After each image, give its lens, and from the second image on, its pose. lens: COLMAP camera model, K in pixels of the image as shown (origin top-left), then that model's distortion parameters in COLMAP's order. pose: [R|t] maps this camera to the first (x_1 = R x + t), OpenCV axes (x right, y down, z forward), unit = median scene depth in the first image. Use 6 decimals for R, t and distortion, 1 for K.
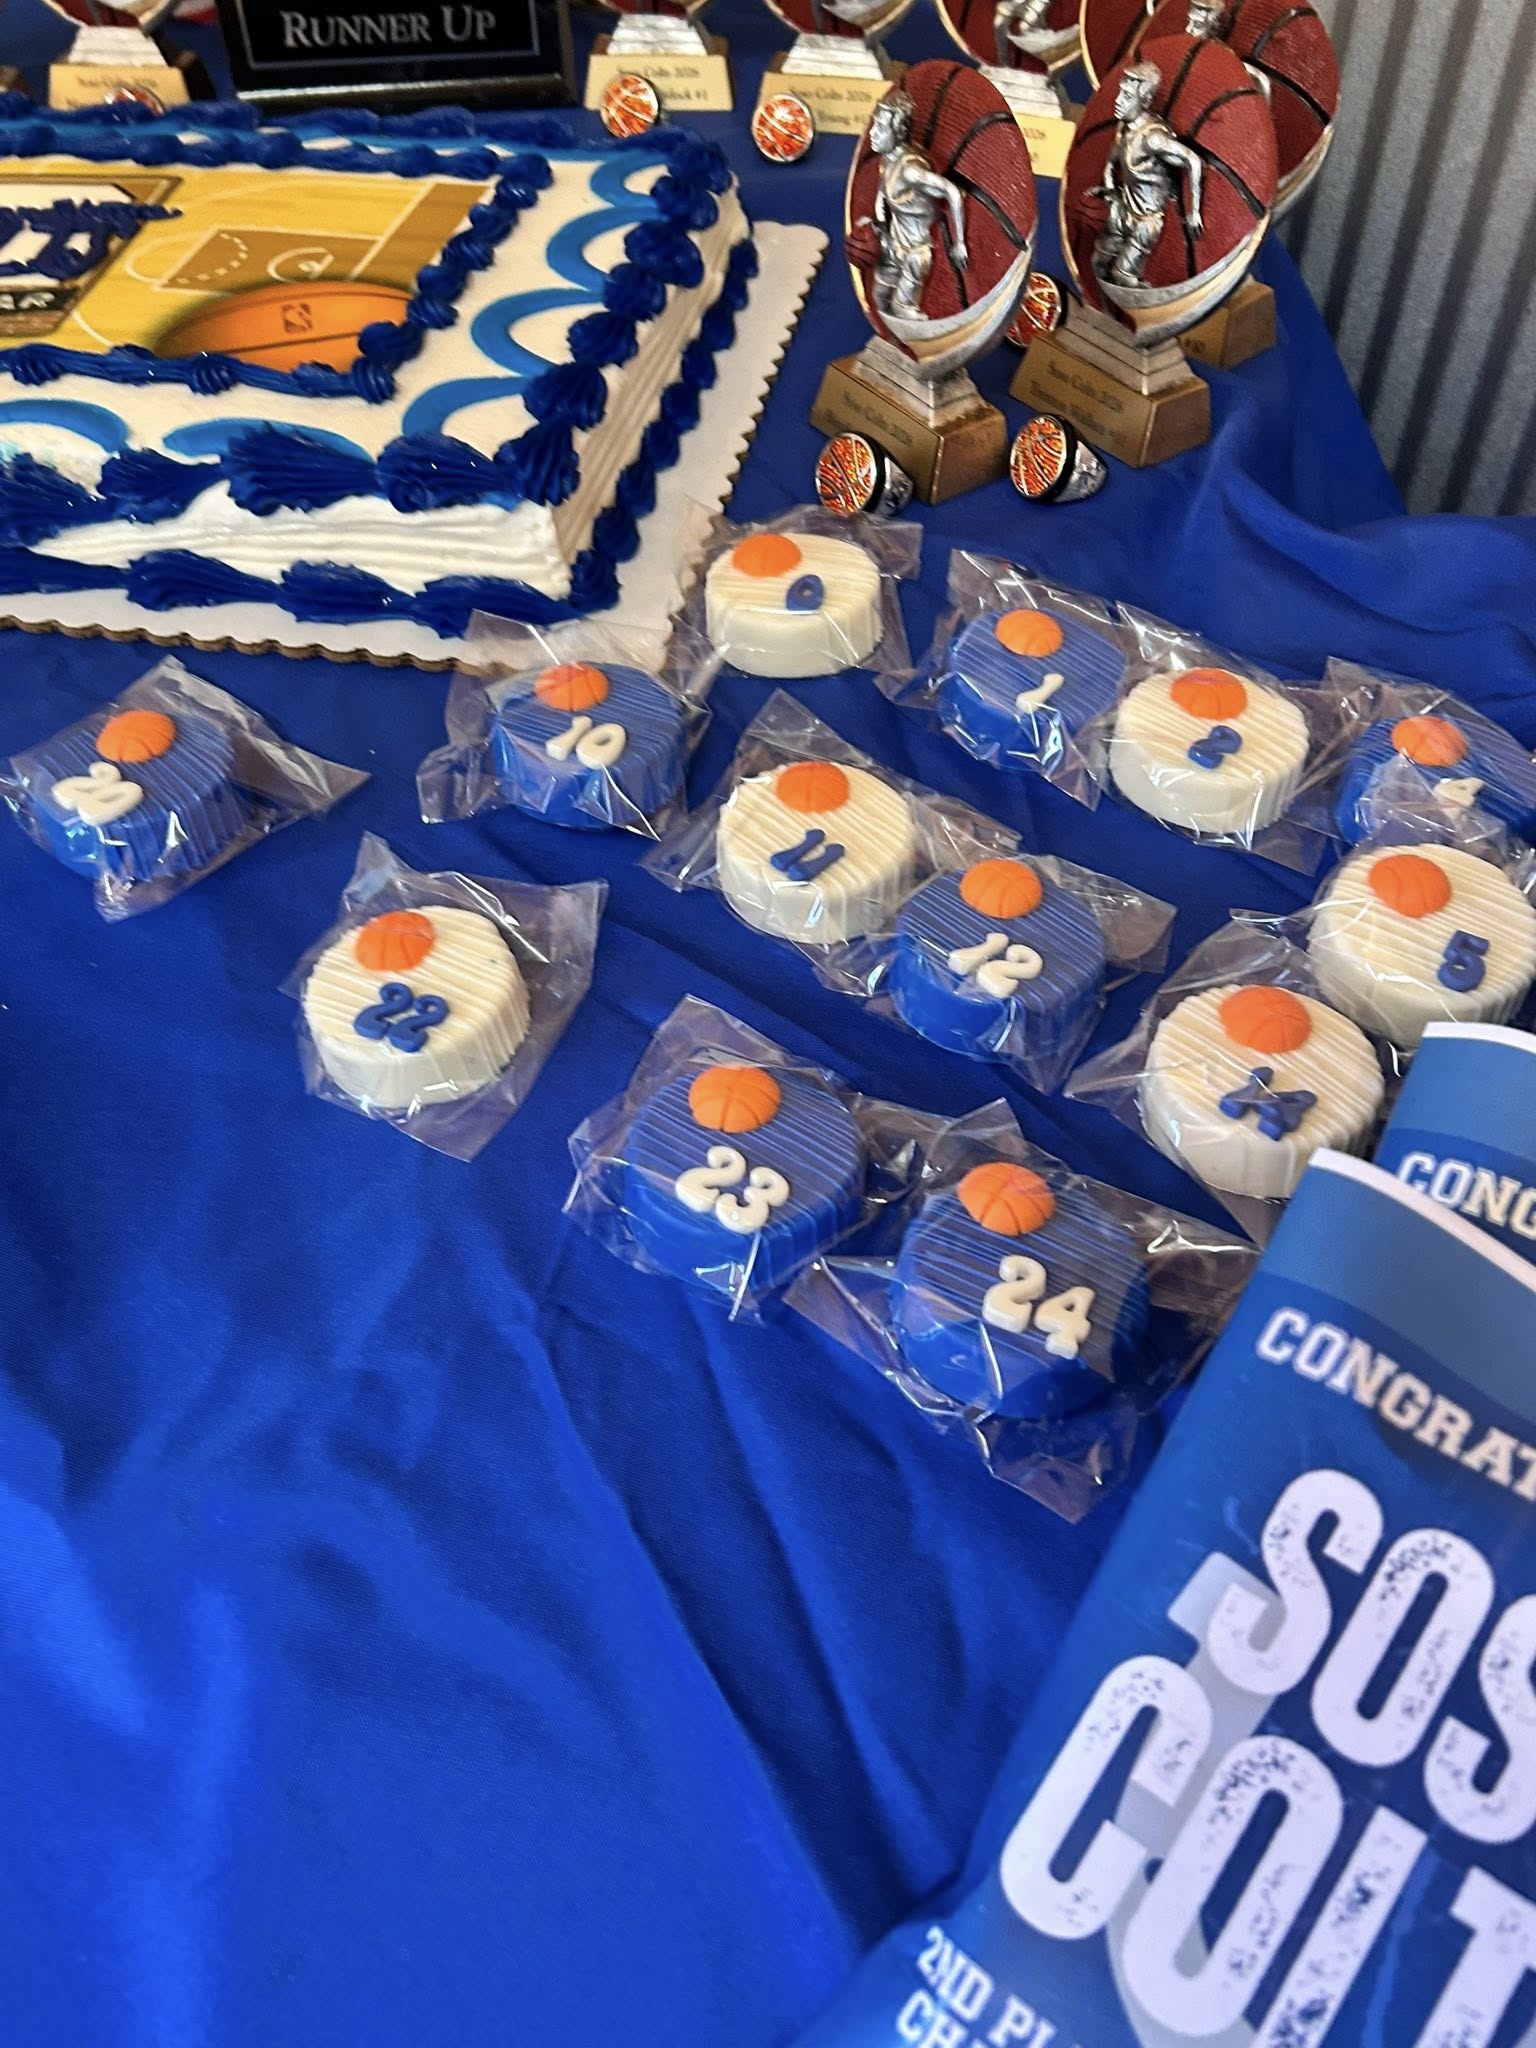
lens RADIAL K [[1757.8, 0, 762.8], [0, 1757.8, 980.3], [0, 0, 1]] dist [0.075398, -0.071624]
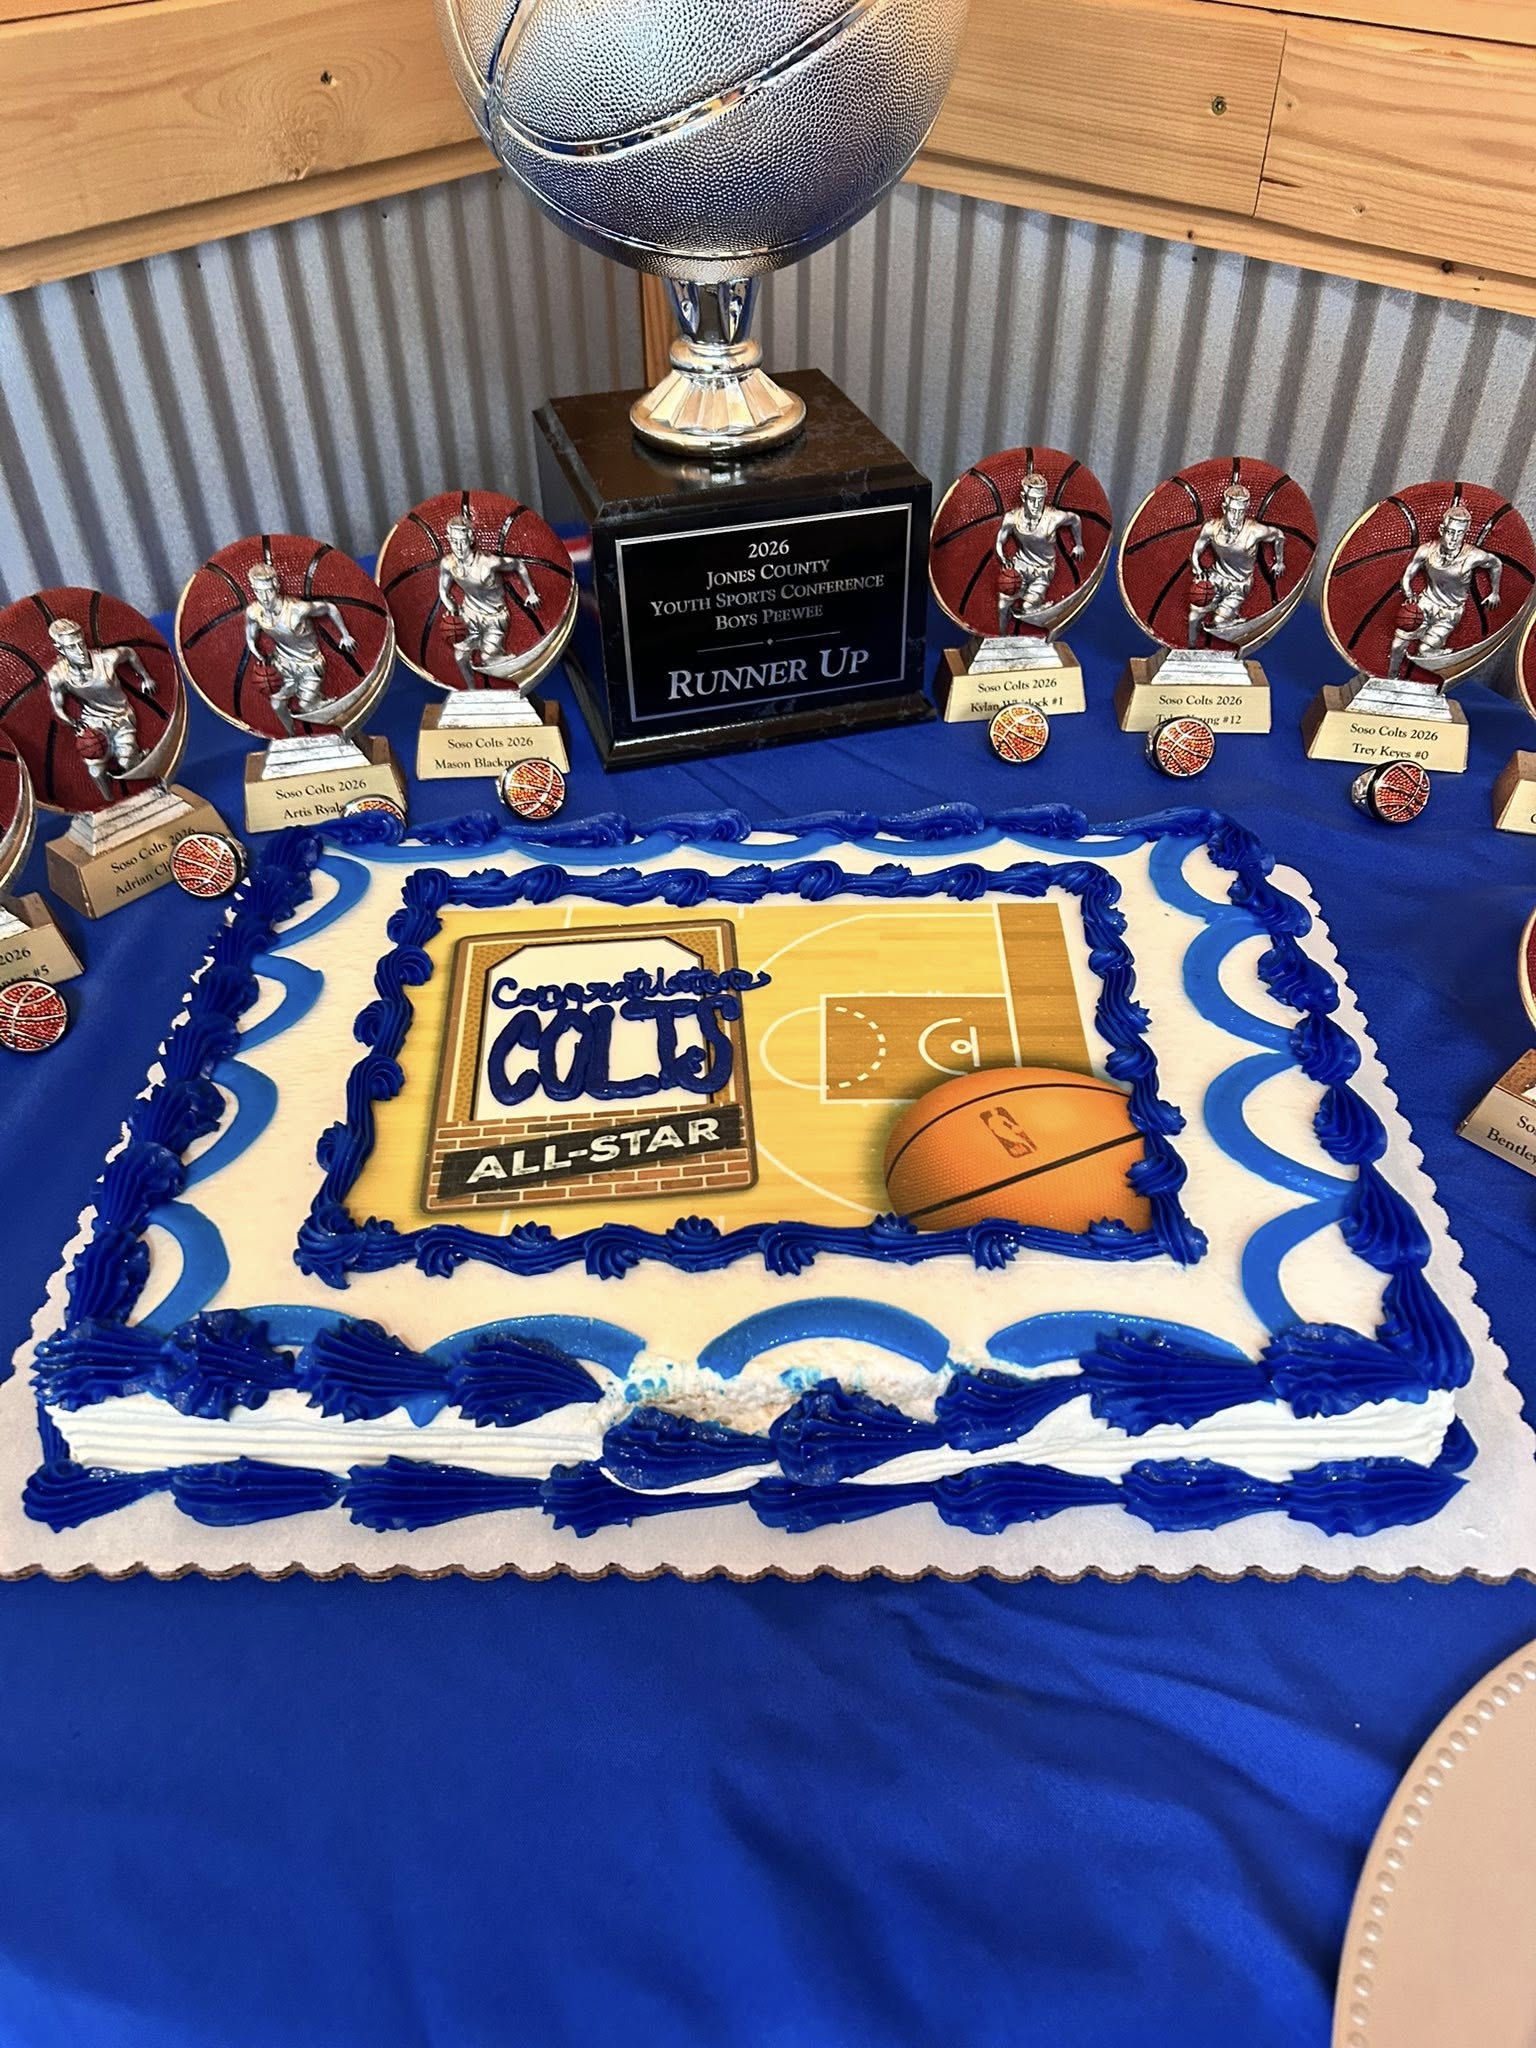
lens RADIAL K [[1553.1, 0, 787.9], [0, 1553.1, 1027.2], [0, 0, 1]] dist [0.058869, -0.052822]
pose [[0.985644, -0.107866, 0.129891, -0.523513], [0.118278, 0.990122, -0.075289, -0.418724], [-0.120487, 0.089571, 0.988666, 0.230540]]
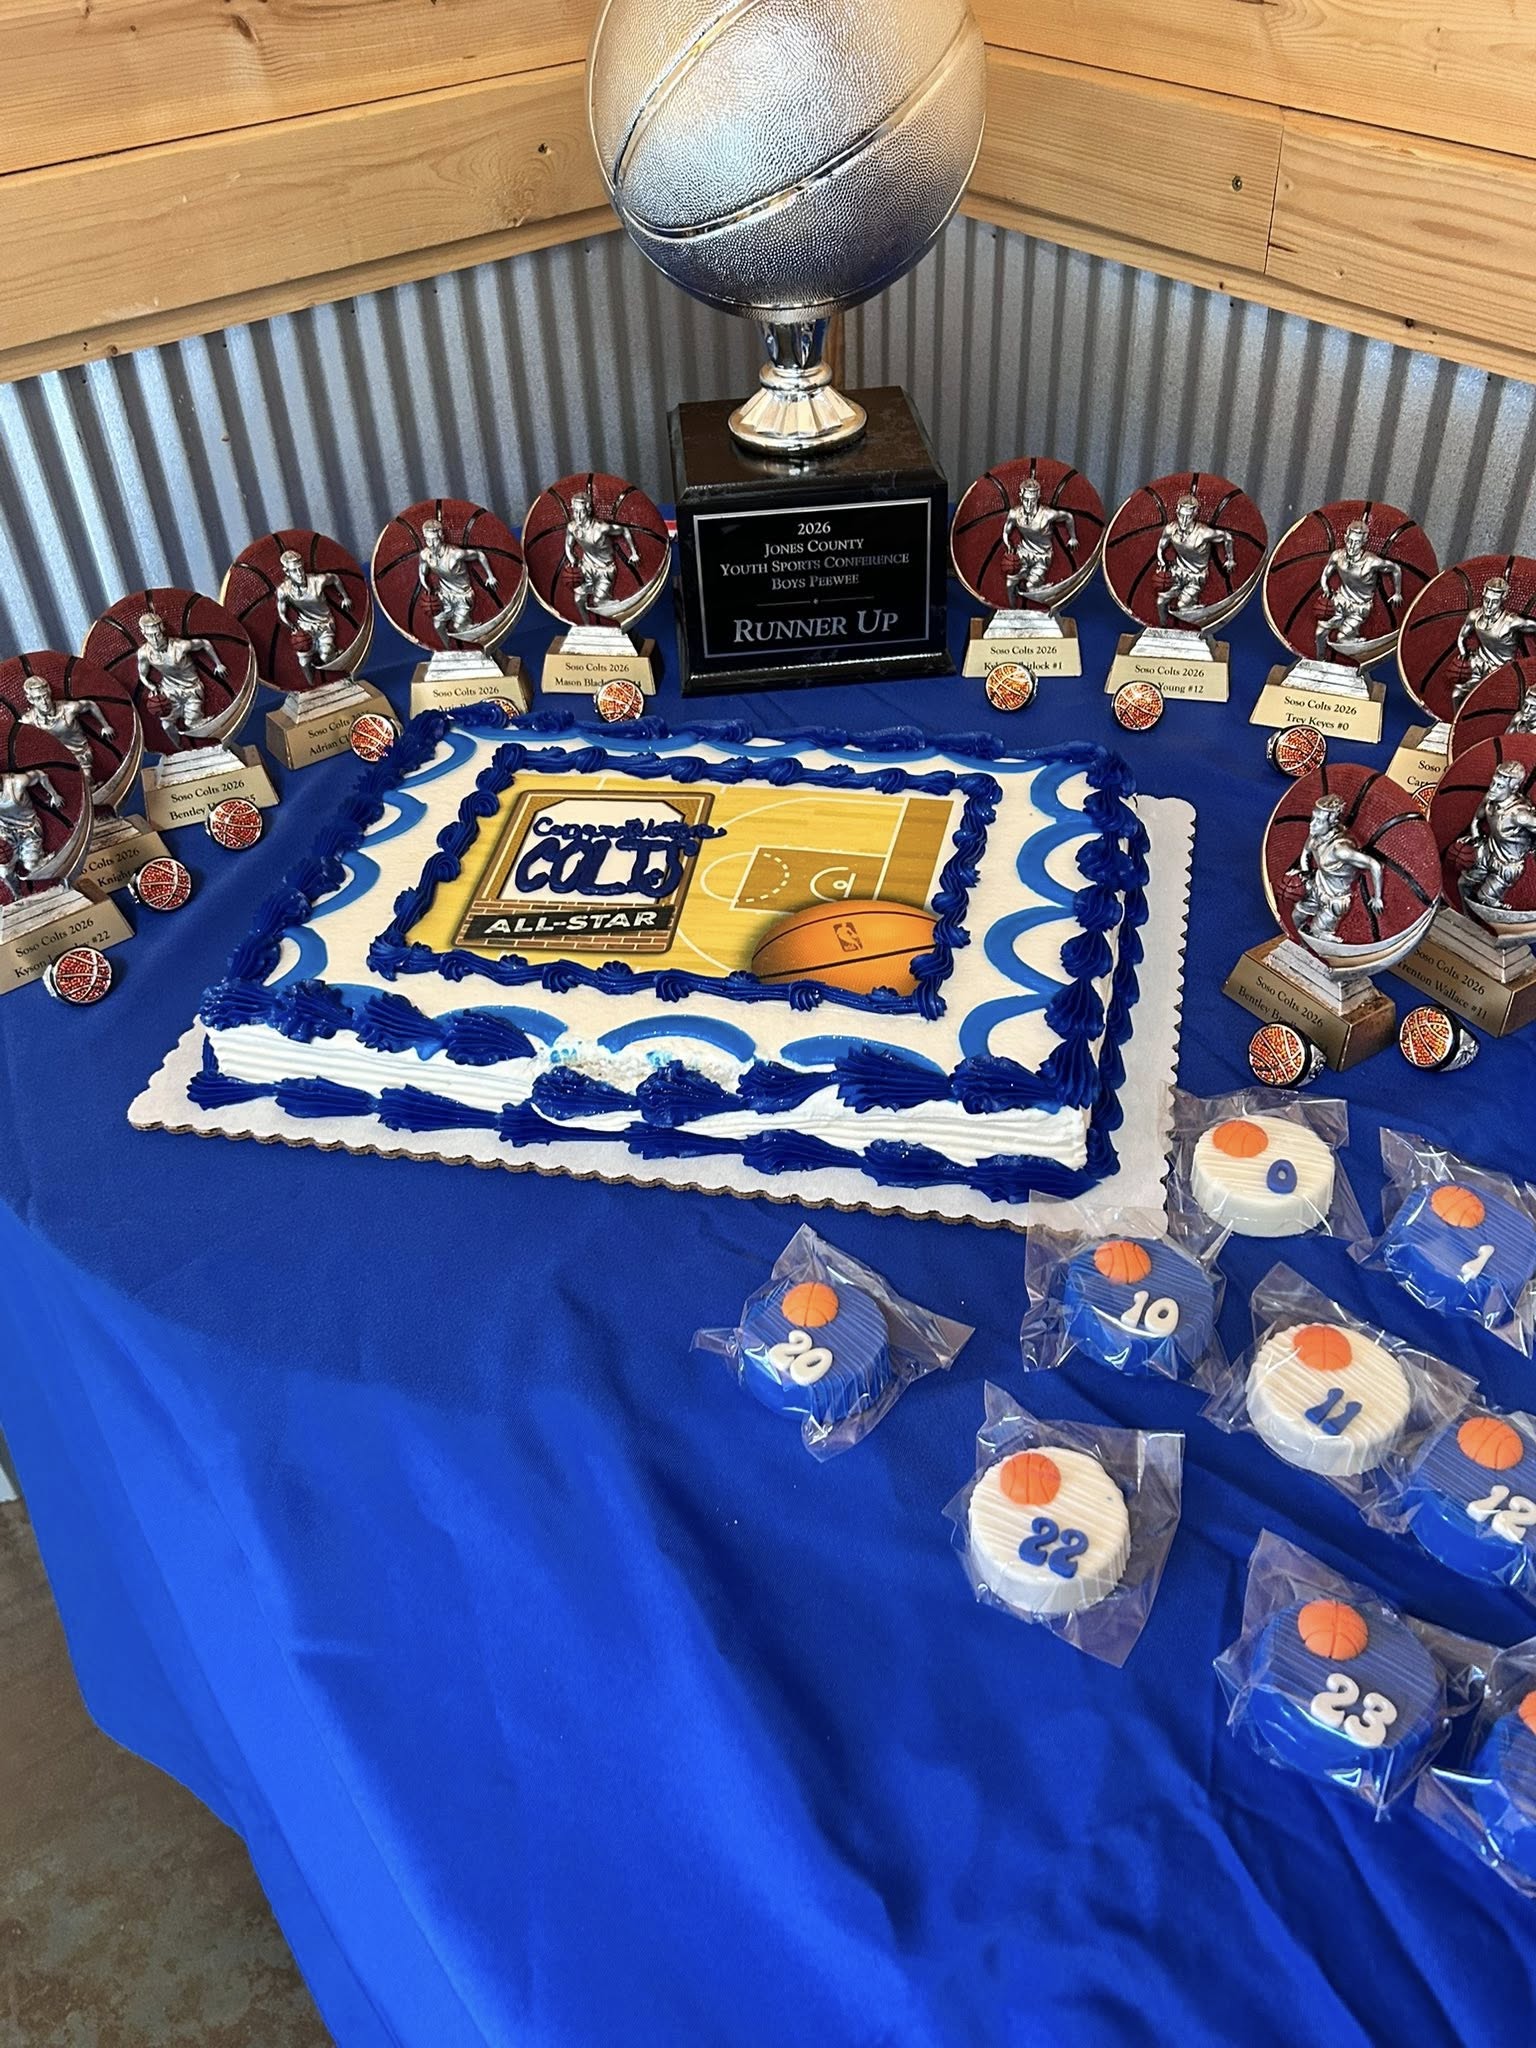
lens RADIAL K [[1717.8, 0, 773.9], [0, 1717.8, 1019.5], [0, 0, 1]] dist [0.092189, -0.112591]
pose [[0.998819, -0.003328, -0.048469, -0.281732], [-0.002023, 0.993937, -0.109934, -0.186740], [0.048541, 0.109902, 0.992756, -0.299868]]
